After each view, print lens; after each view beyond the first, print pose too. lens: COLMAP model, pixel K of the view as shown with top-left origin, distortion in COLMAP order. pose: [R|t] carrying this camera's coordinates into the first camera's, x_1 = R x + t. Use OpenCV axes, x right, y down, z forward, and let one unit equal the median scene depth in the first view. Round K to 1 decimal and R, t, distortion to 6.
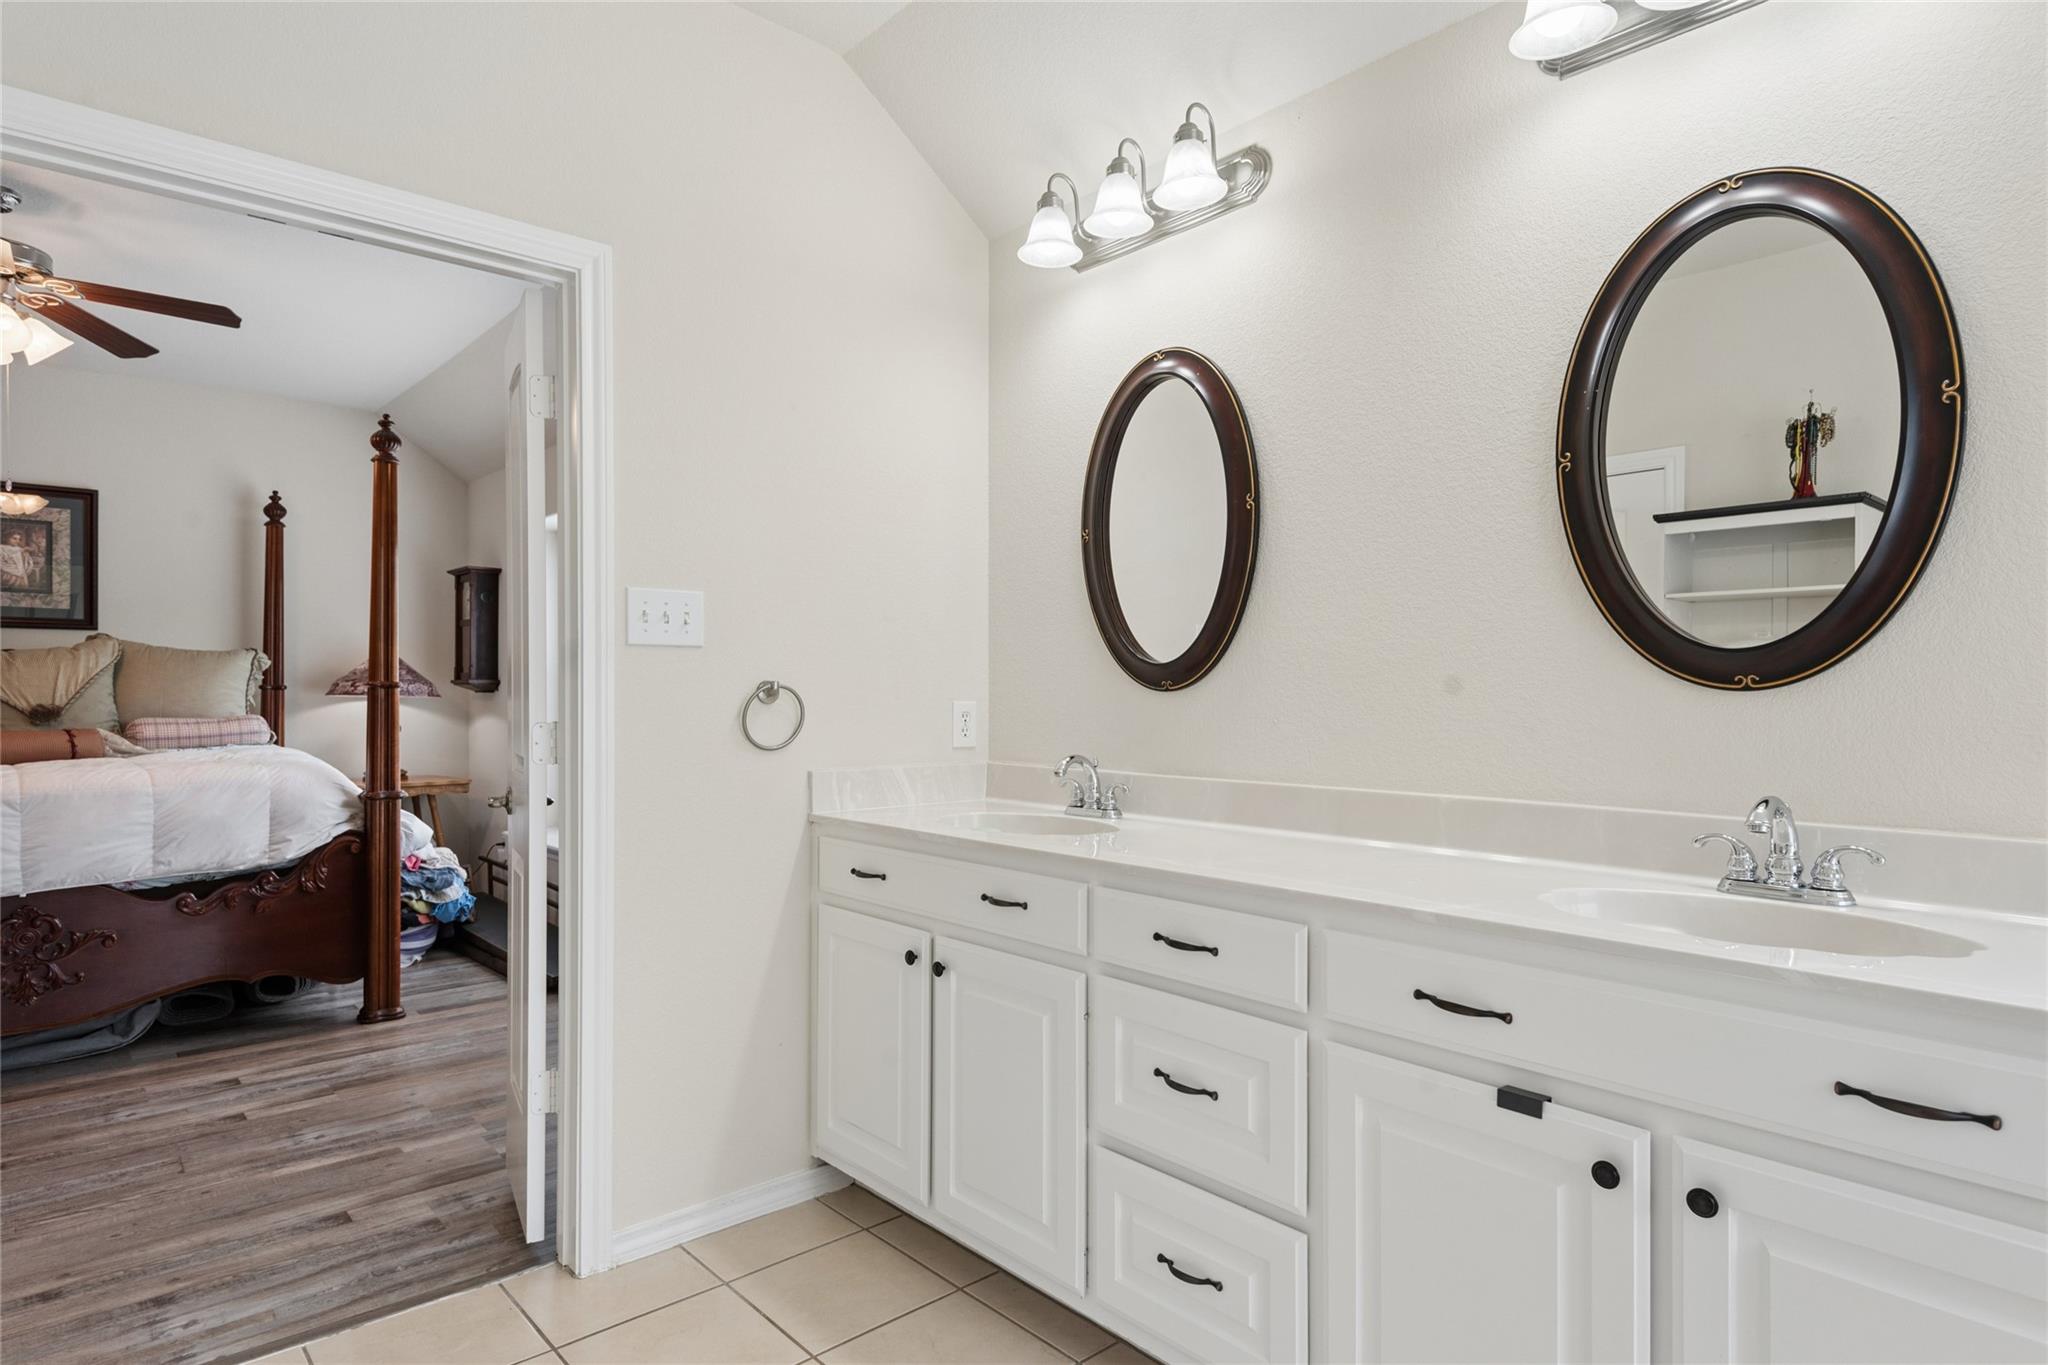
lens RADIAL K [[1085.1, 0, 1025.2], [0, 1085.1, 691.7], [0, 0, 1]] dist [0.008215, -0.005245]
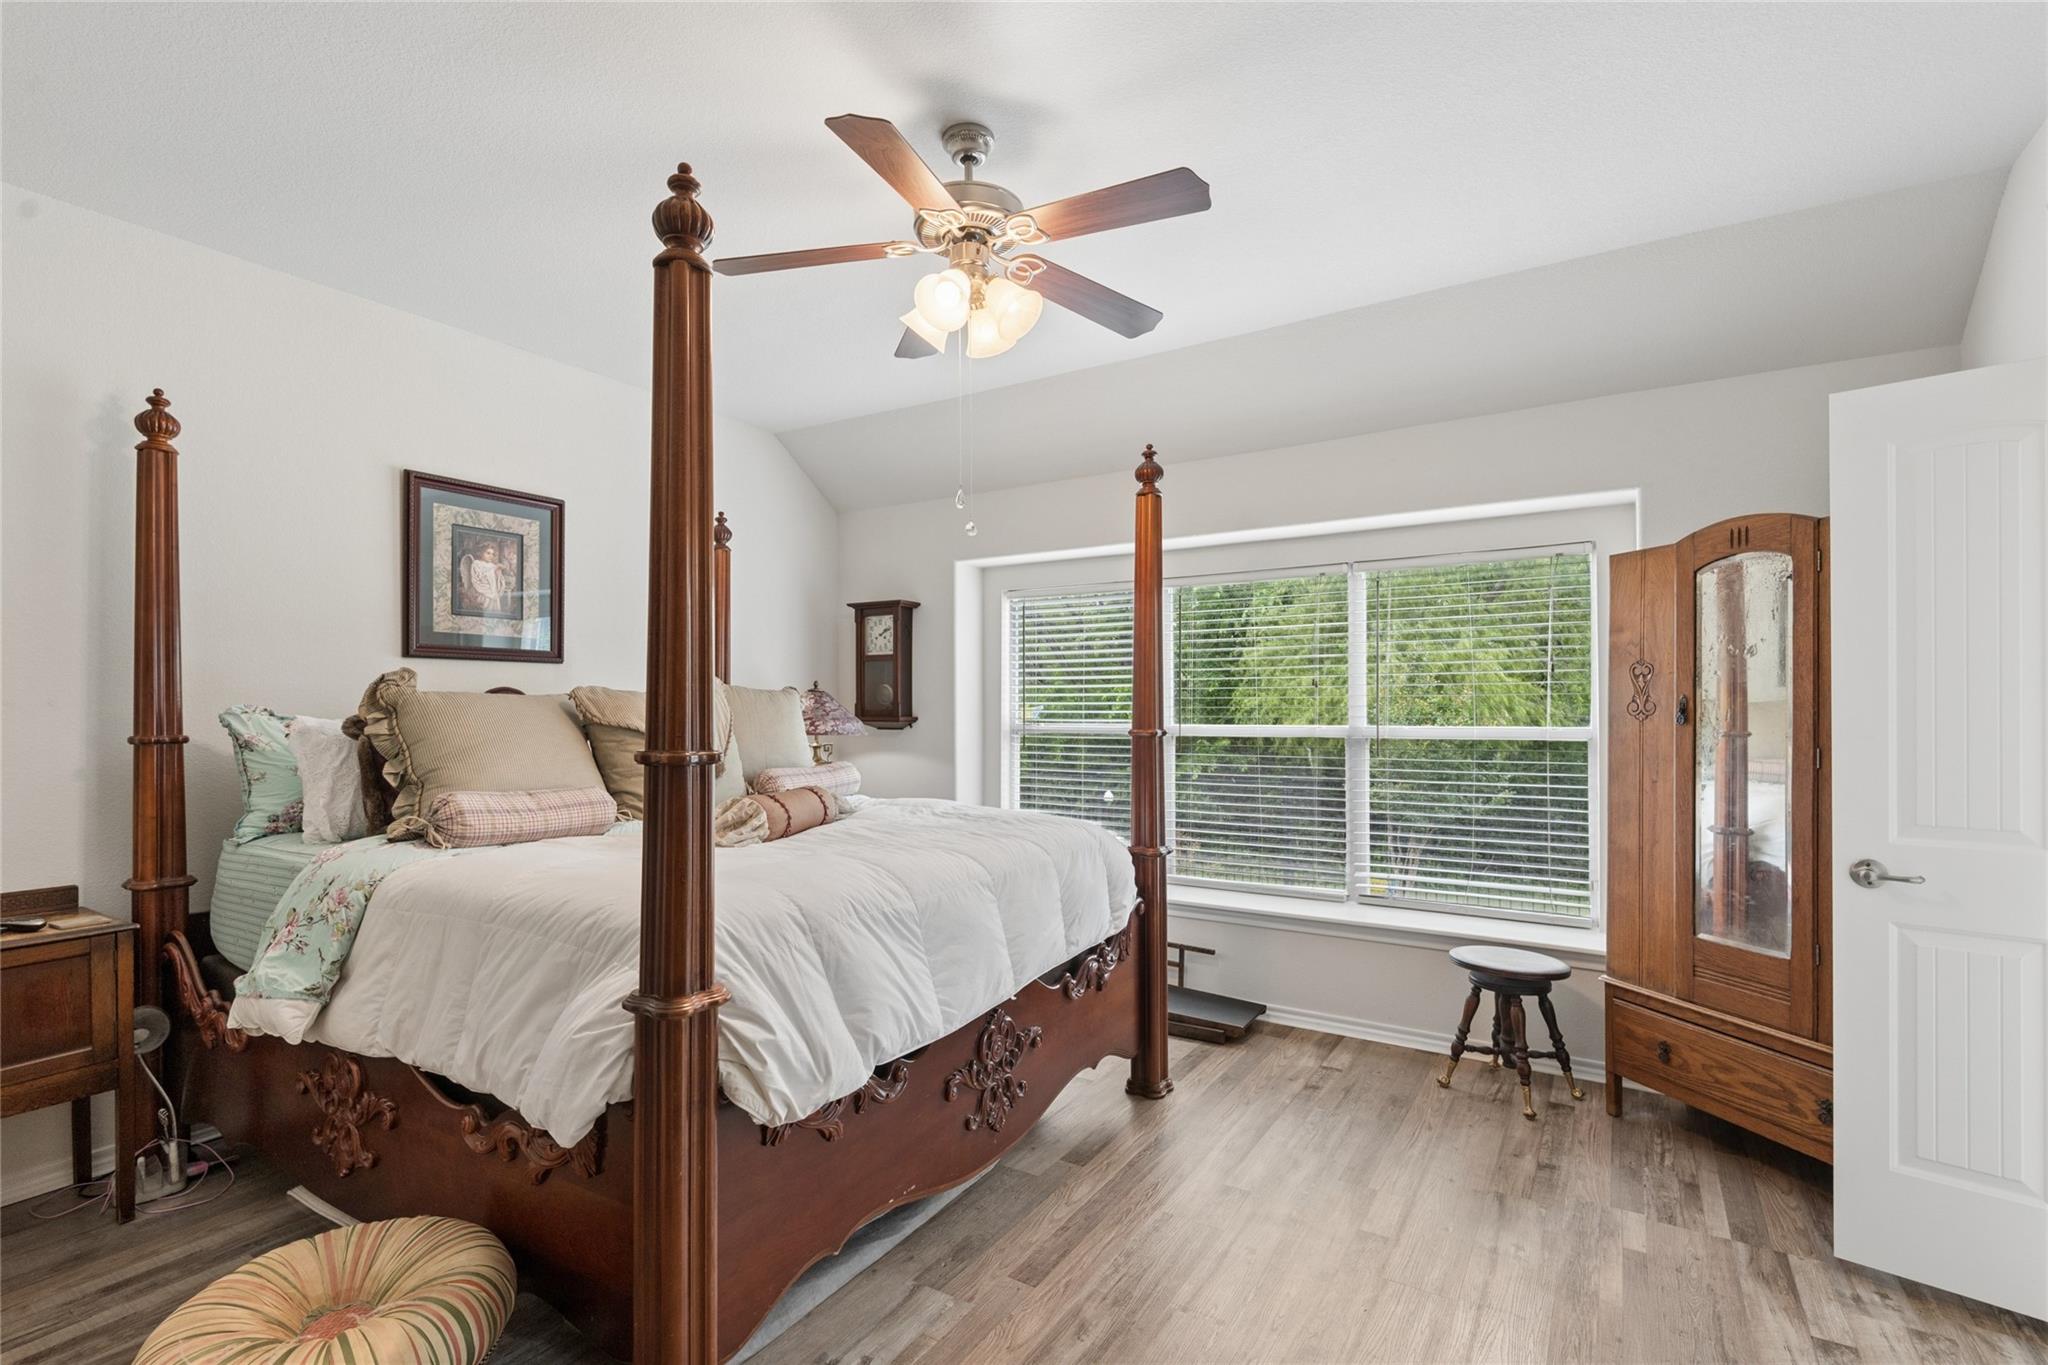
lens RADIAL K [[932.0, 0, 1061.7], [0, 932.0, 697.9], [0, 0, 1]] dist [0.023336, -0.002266]
pose [[0.963092, 0.002787, 0.269158, -0.860738], [0.001159, 0.999894, -0.014499, -0.024111], [-0.269170, 0.014276, 0.962987, 0.240232]]
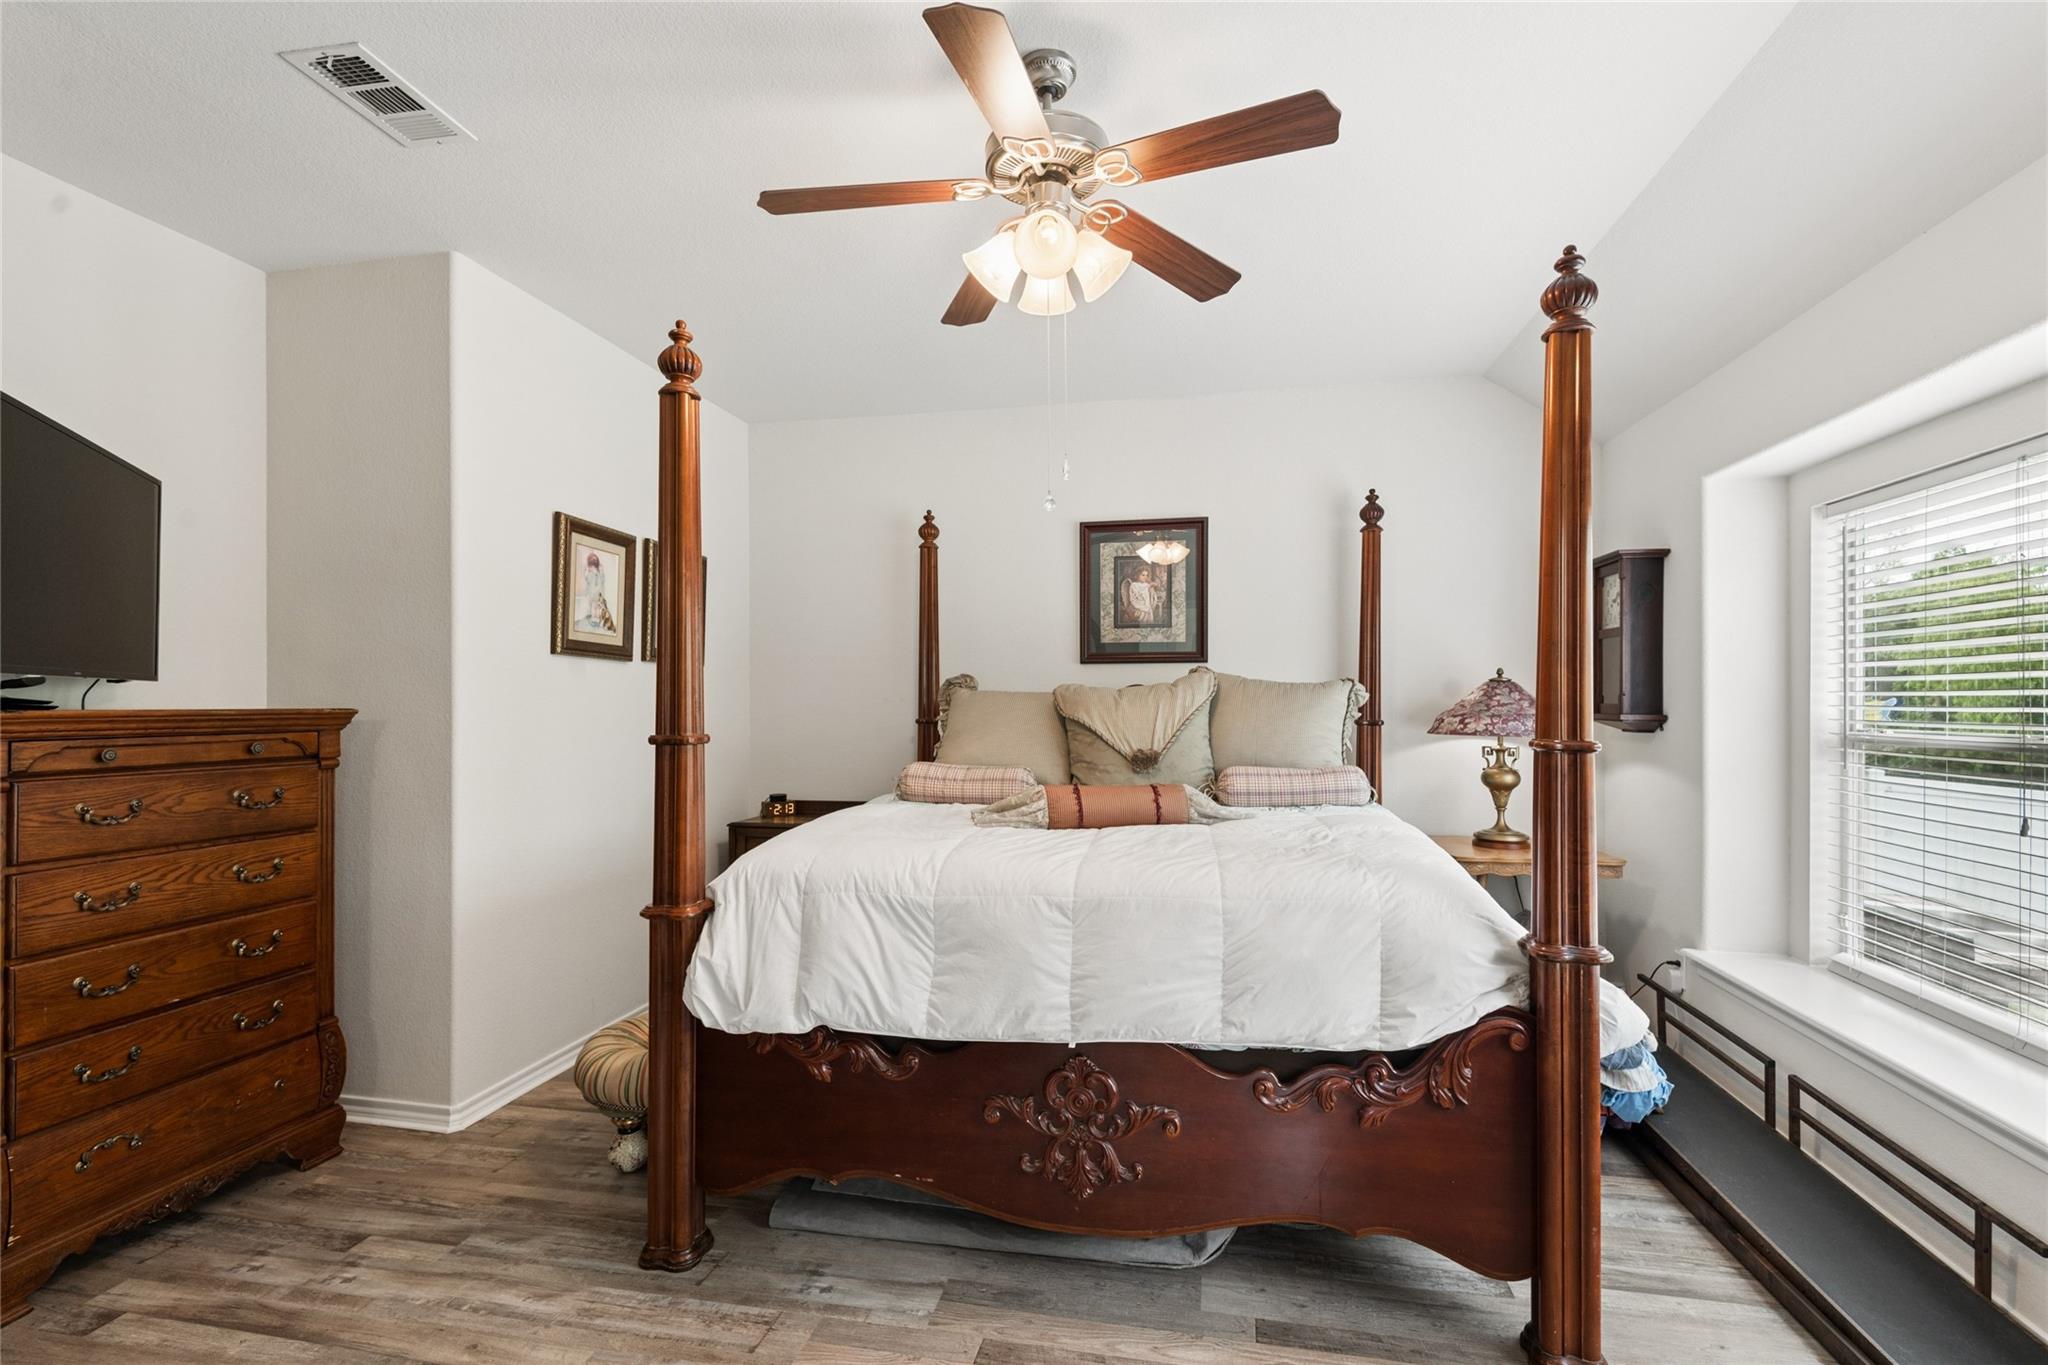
lens RADIAL K [[932.0, 0, 1014.1], [0, 932.0, 693.0], [0, 0, 1]] dist [0.023336, -0.002266]
pose [[0.577773, -0.007248, -0.816165, -0.358315], [-0.002339, 0.999942, -0.010535, -0.026378], [0.816194, 0.007996, 0.577723, 0.494474]]
